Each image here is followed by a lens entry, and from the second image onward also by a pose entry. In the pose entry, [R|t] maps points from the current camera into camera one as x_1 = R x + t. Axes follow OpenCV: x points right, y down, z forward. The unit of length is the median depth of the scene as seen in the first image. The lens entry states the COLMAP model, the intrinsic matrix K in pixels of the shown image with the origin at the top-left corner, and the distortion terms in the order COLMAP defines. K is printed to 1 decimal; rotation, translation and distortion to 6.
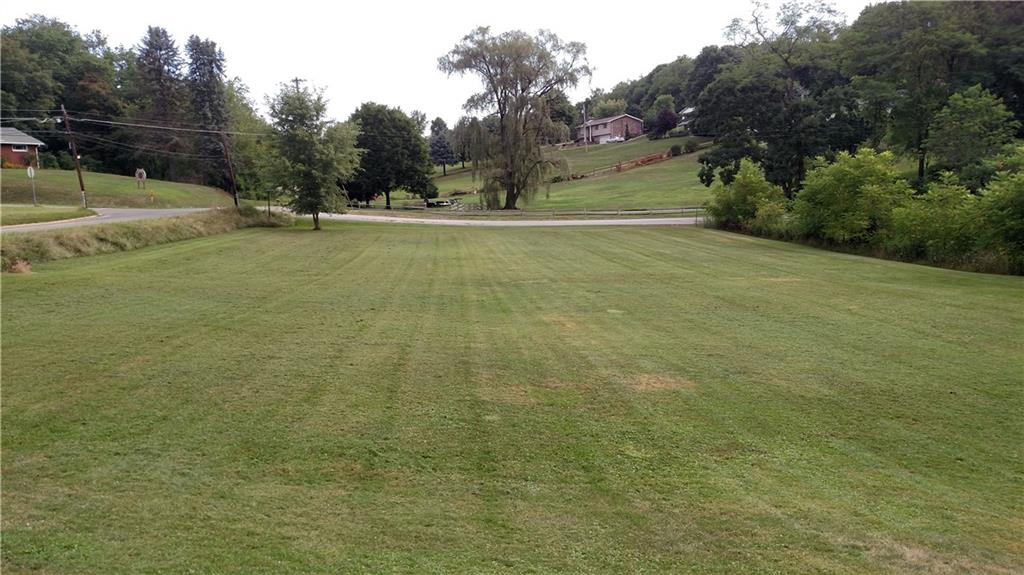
lens RADIAL K [[781.0, 0, 512.0], [0, 781.0, 287.5], [0, 0, 1]] dist [0.091297, -0.149448]
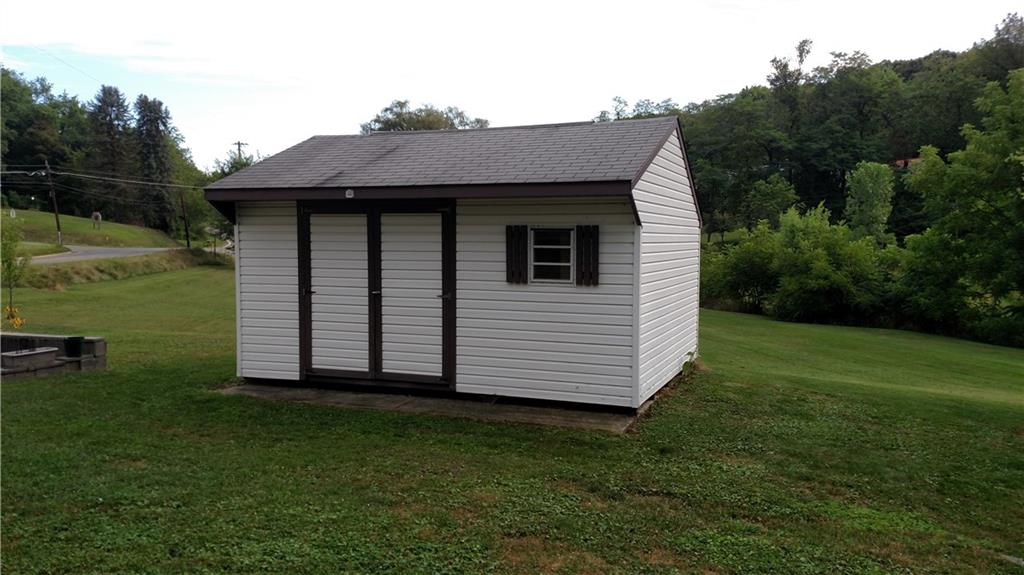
lens RADIAL K [[781.0, 0, 512.0], [0, 781.0, 287.5], [0, 0, 1]] dist [0.091297, -0.149448]
pose [[0.994660, 0.027717, 0.099418, 0.018978], [-0.021724, 0.997910, -0.060861, 0.014143], [-0.100897, 0.058376, 0.993183, -0.167701]]
